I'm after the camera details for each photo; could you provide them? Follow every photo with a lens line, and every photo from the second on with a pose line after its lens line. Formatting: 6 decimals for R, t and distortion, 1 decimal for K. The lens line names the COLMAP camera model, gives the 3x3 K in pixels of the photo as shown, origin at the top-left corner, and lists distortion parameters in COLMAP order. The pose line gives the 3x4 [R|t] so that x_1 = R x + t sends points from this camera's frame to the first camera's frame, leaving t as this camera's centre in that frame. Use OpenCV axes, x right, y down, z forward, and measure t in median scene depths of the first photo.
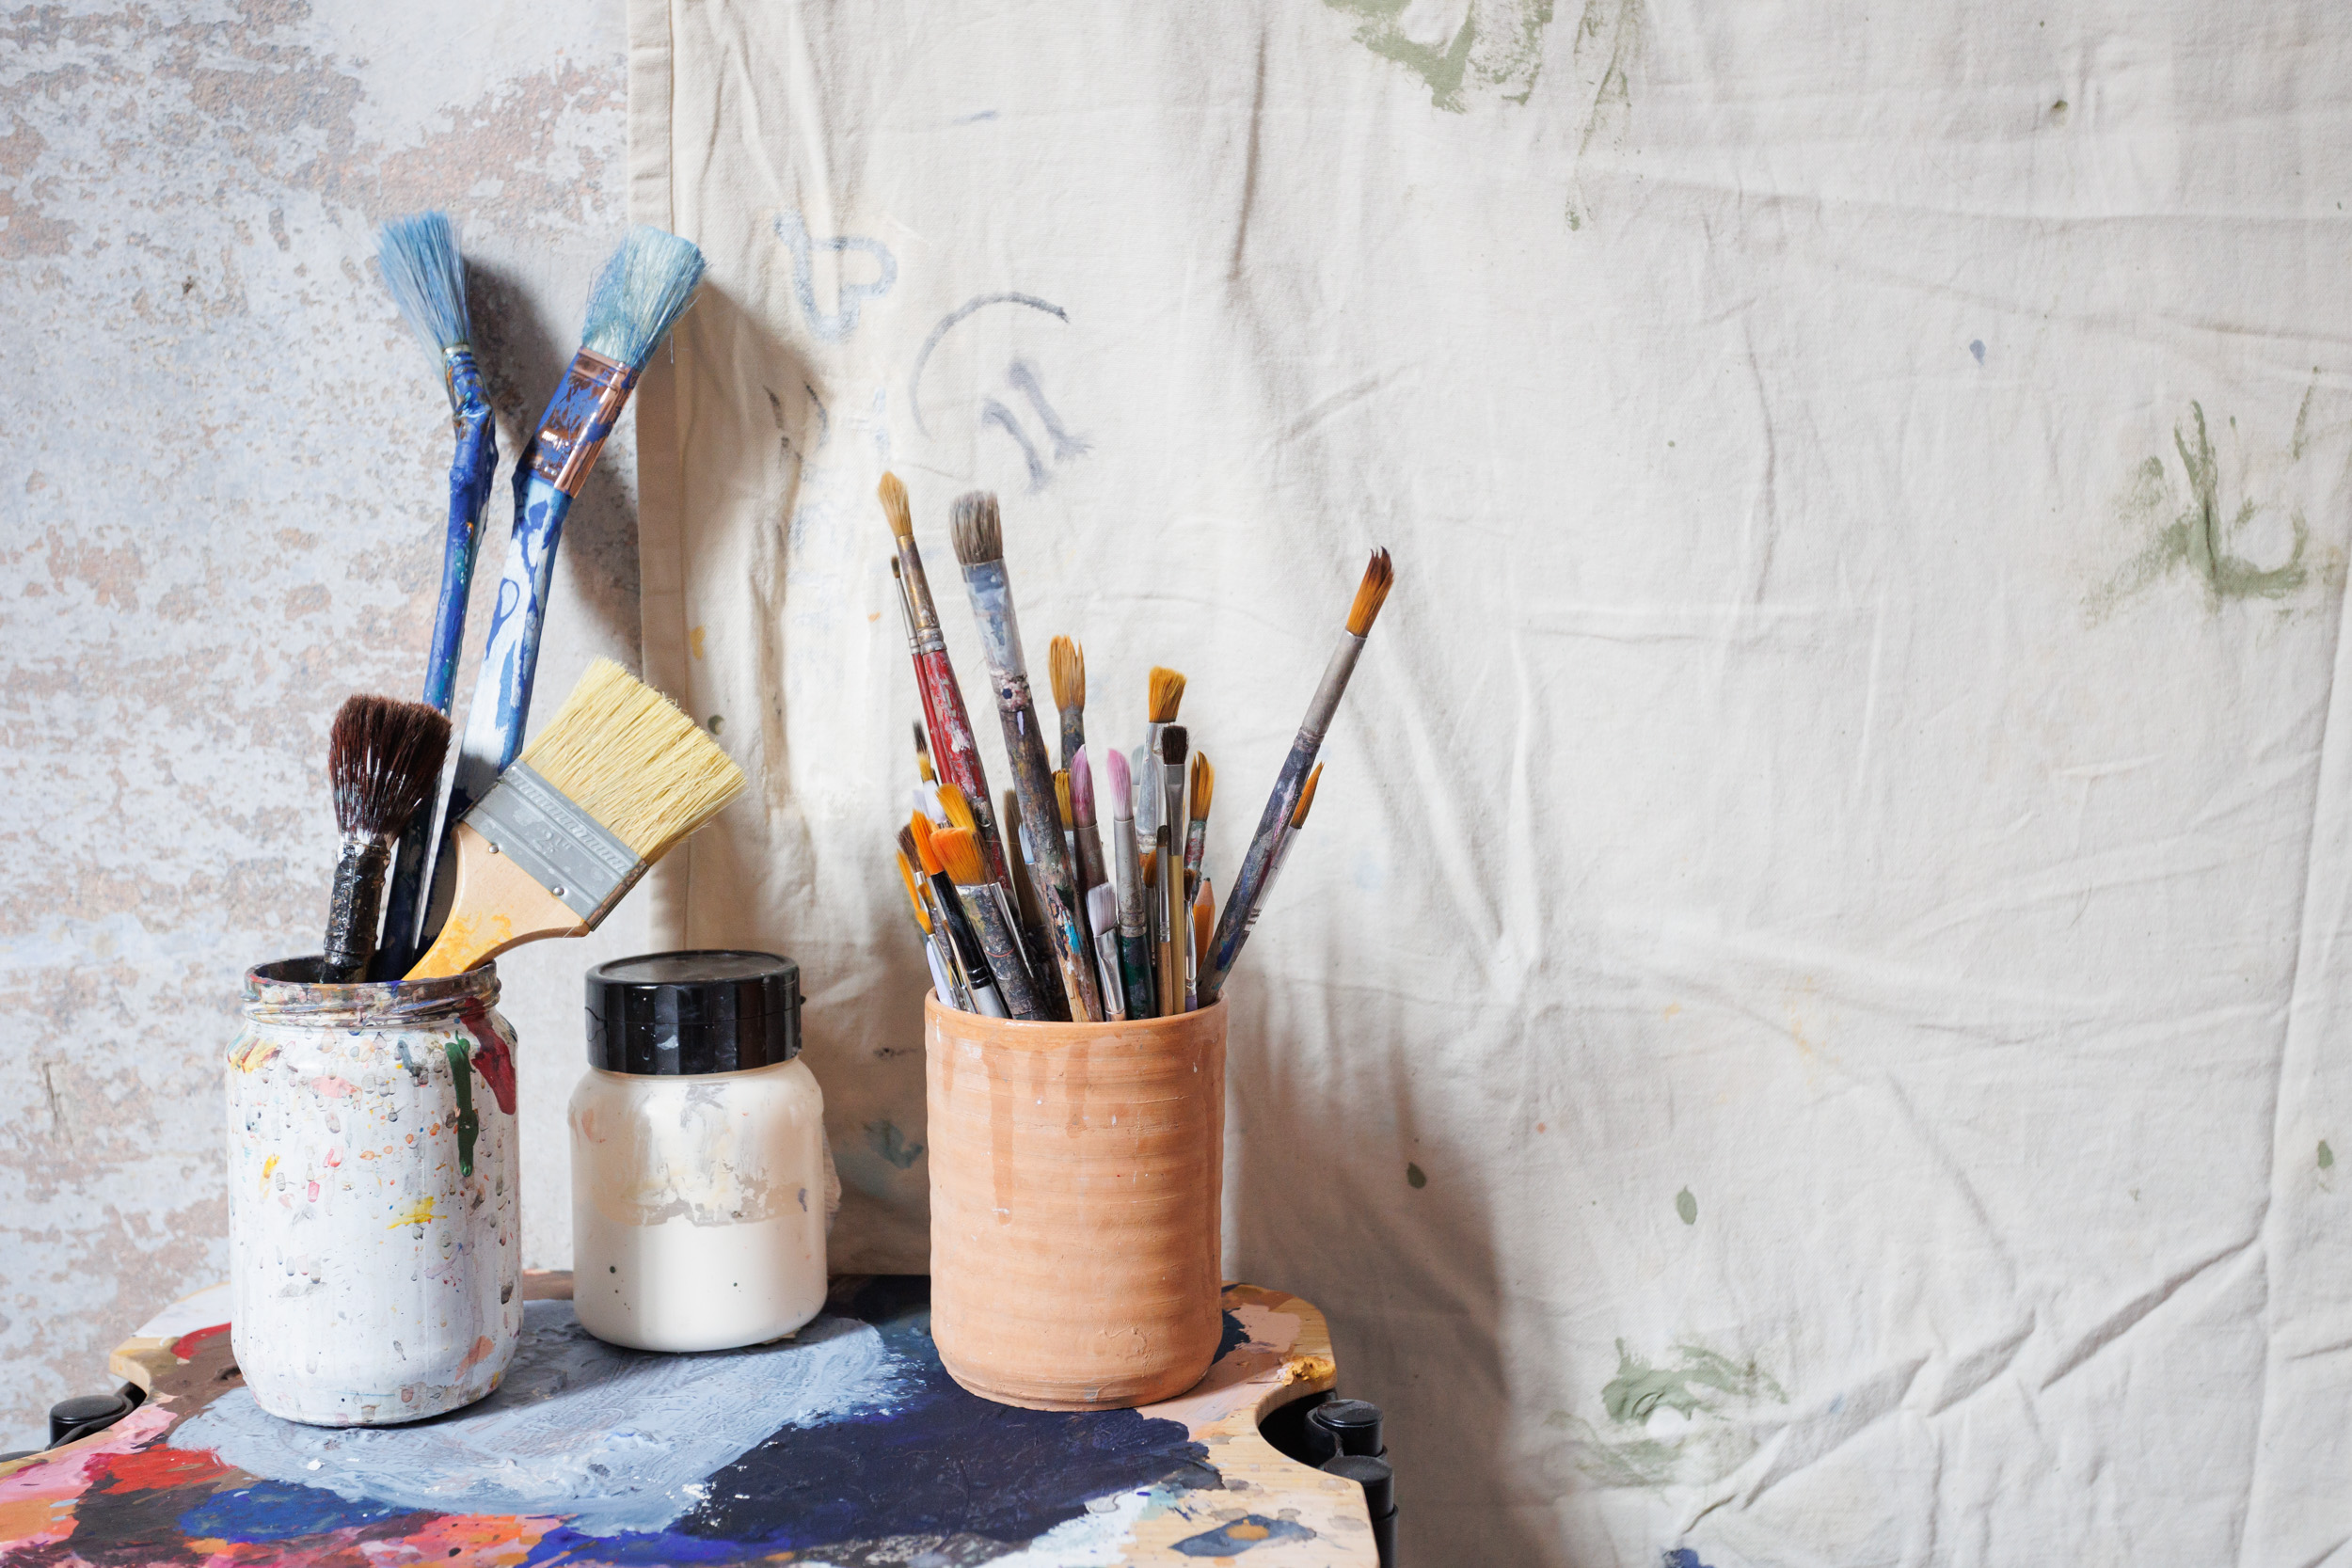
lens RADIAL K [[2516.1, 0, 1201.5], [0, 2516.1, 792.8], [0, 0, 1]] dist [0.011657, 0.000000]
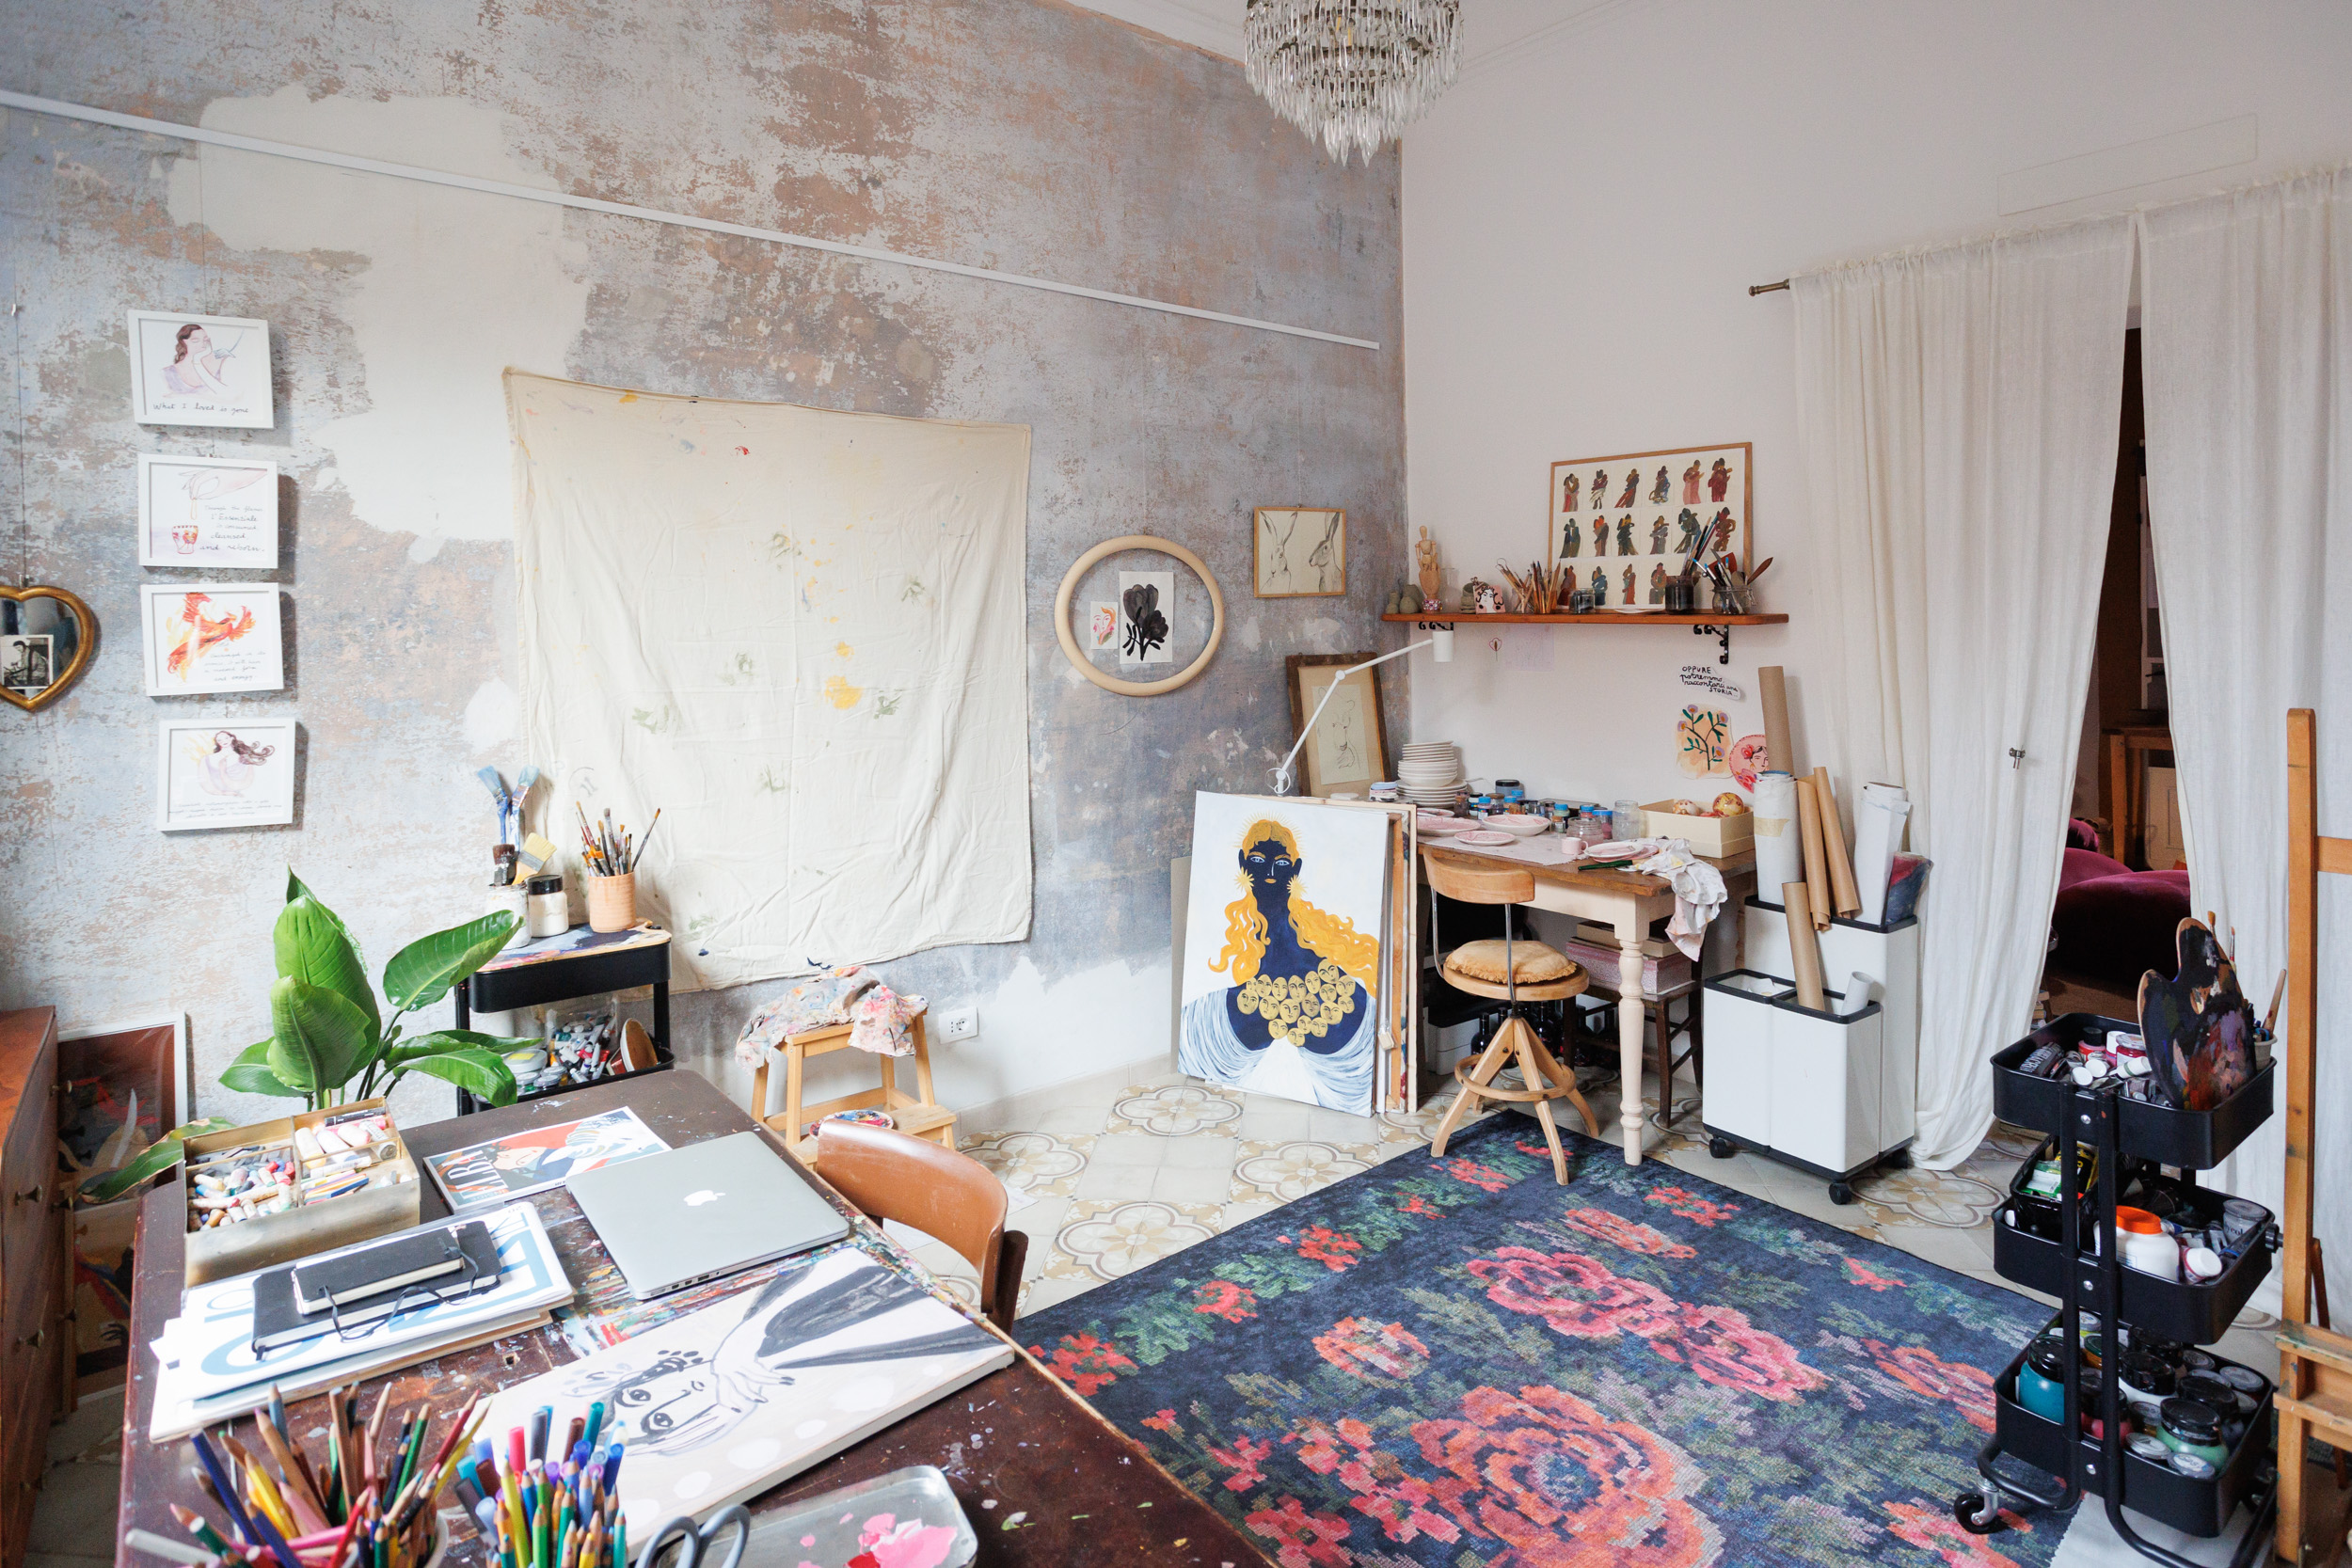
lens RADIAL K [[1310.0, 0, 1169.2], [0, 1310.0, 628.8], [0, 0, 1]] dist [0.002780, 0.003809]
pose [[0.820291, -0.039555, 0.570577, -0.752510], [0.095814, 0.993011, -0.068907, -0.174925], [-0.563863, 0.111193, 0.818349, -2.652143]]
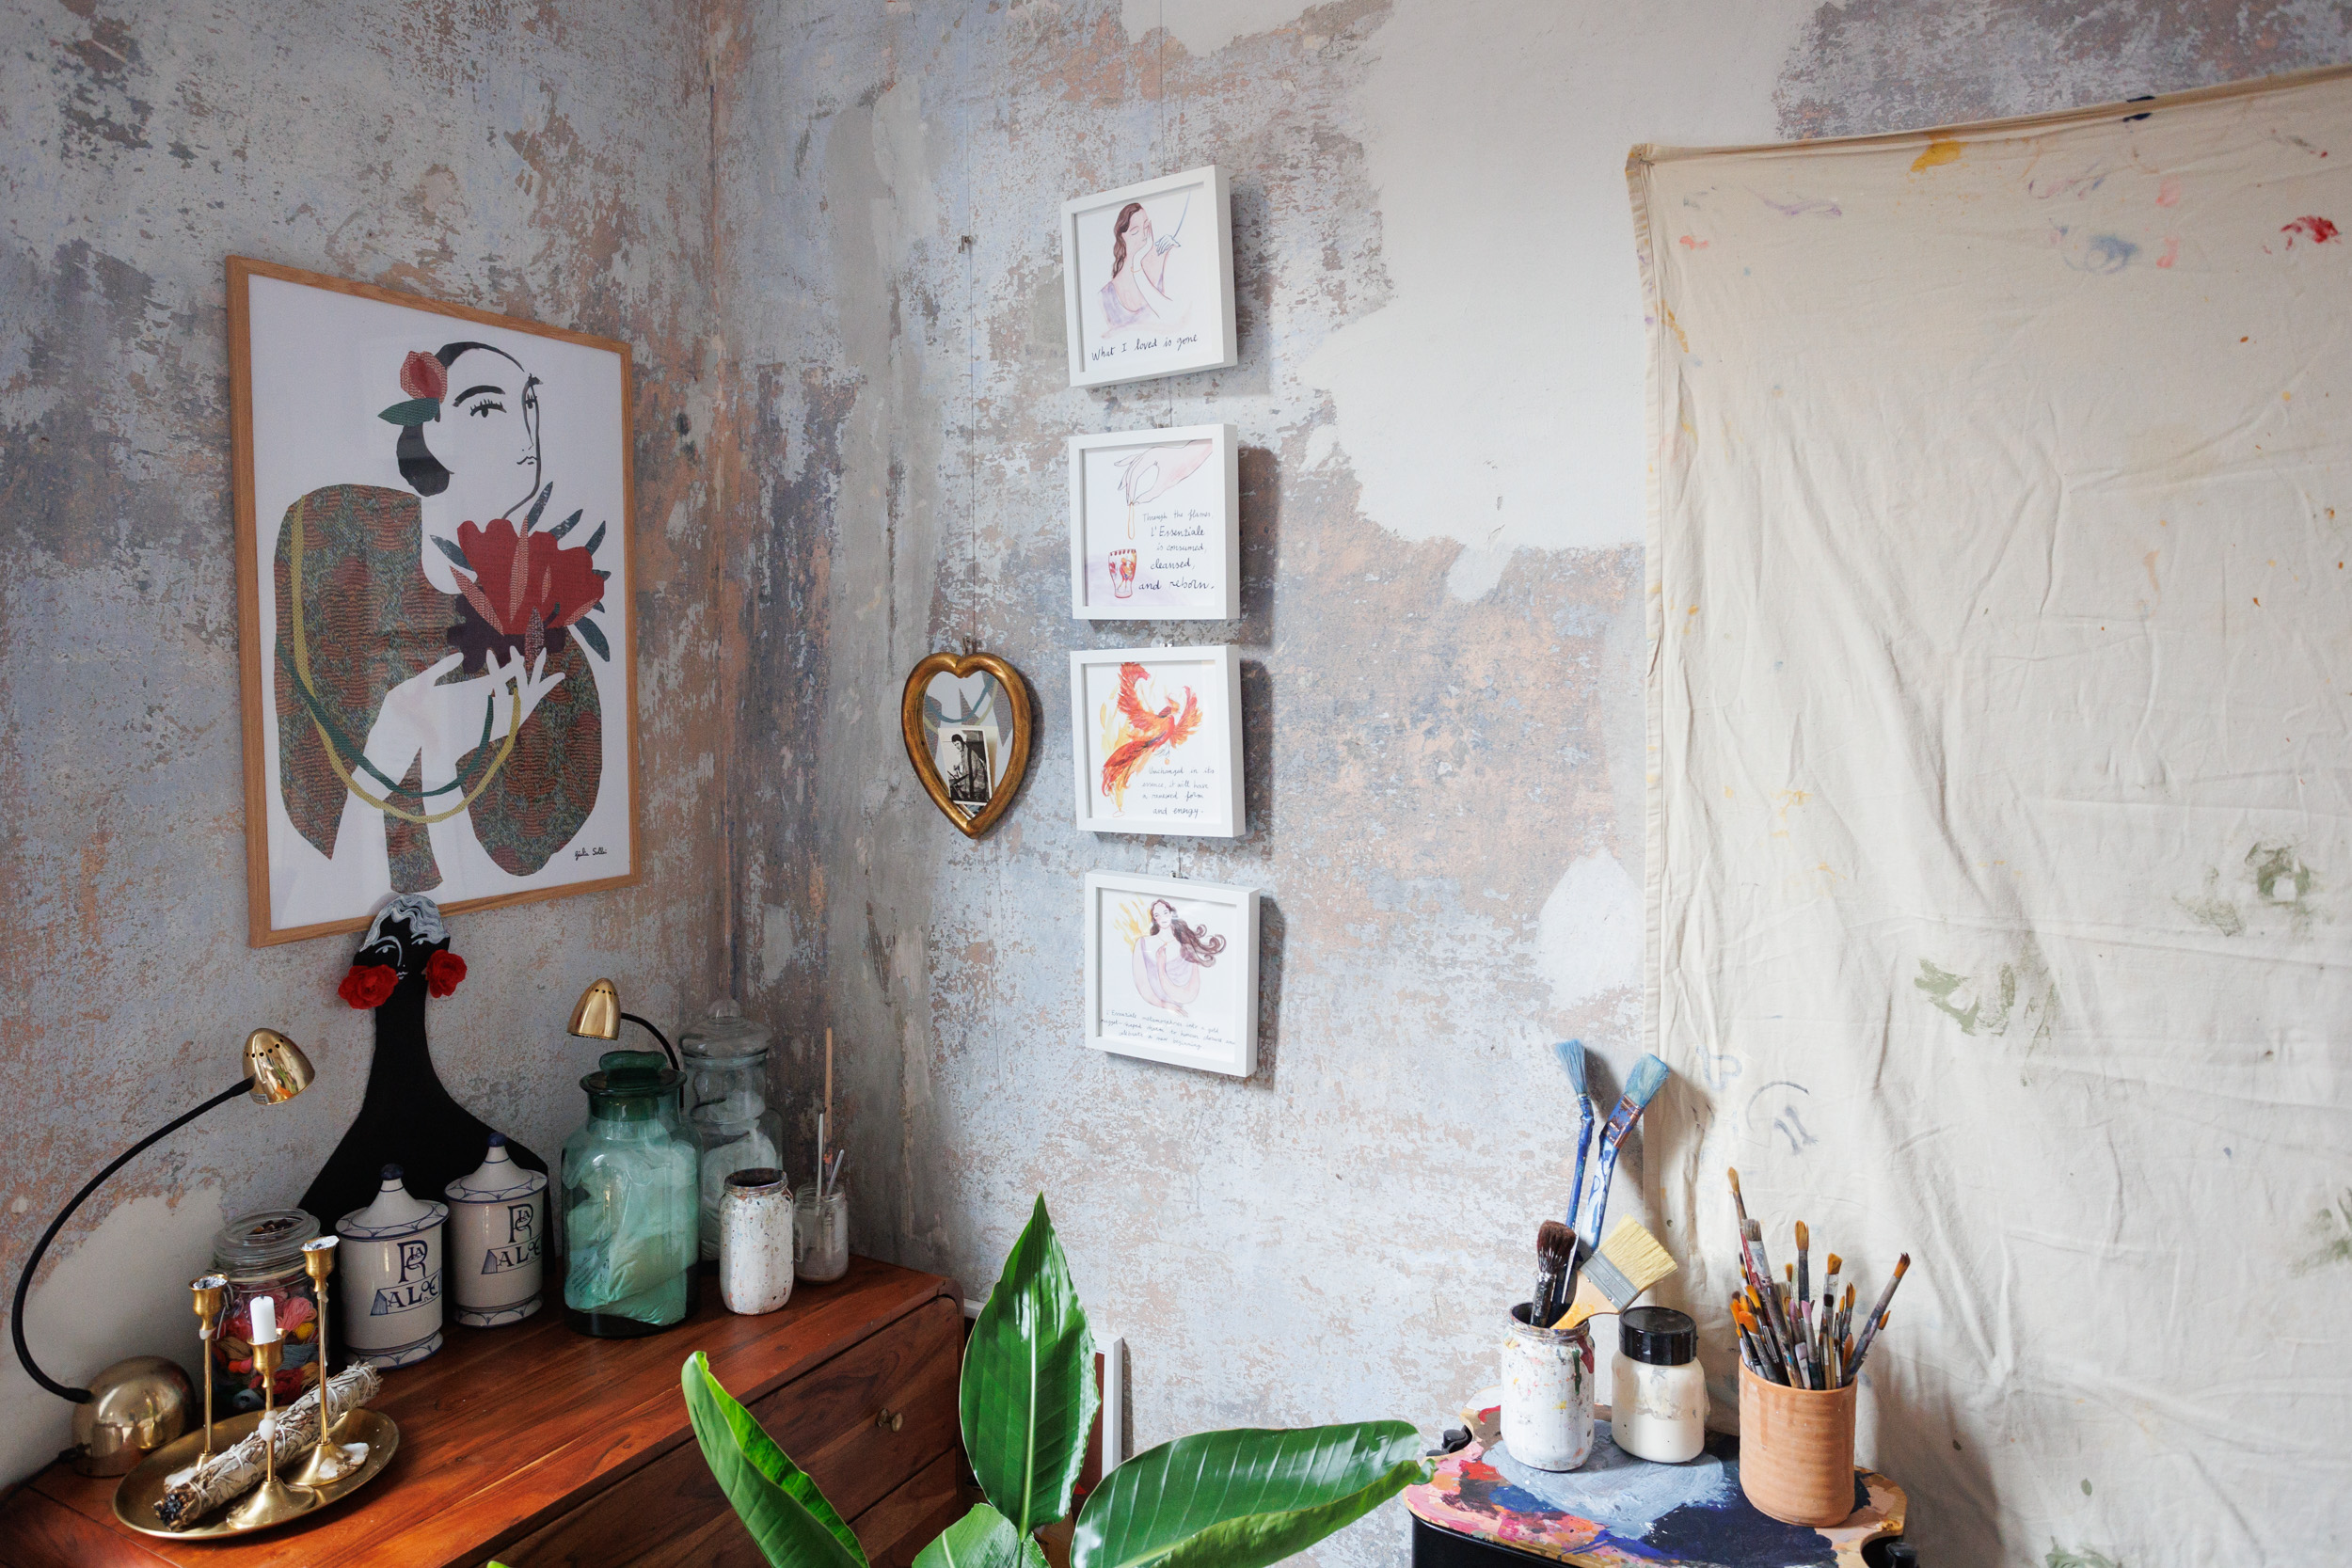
lens RADIAL K [[1522.5, 0, 1131.8], [0, 1522.5, 754.5], [0, 0, 1]] dist [-0.033639, 0.034526]
pose [[0.847558, 0.008994, -0.530626, 0.188519], [-0.046135, 0.997320, -0.056787, -0.424922], [0.528693, 0.072611, 0.845702, -0.775070]]
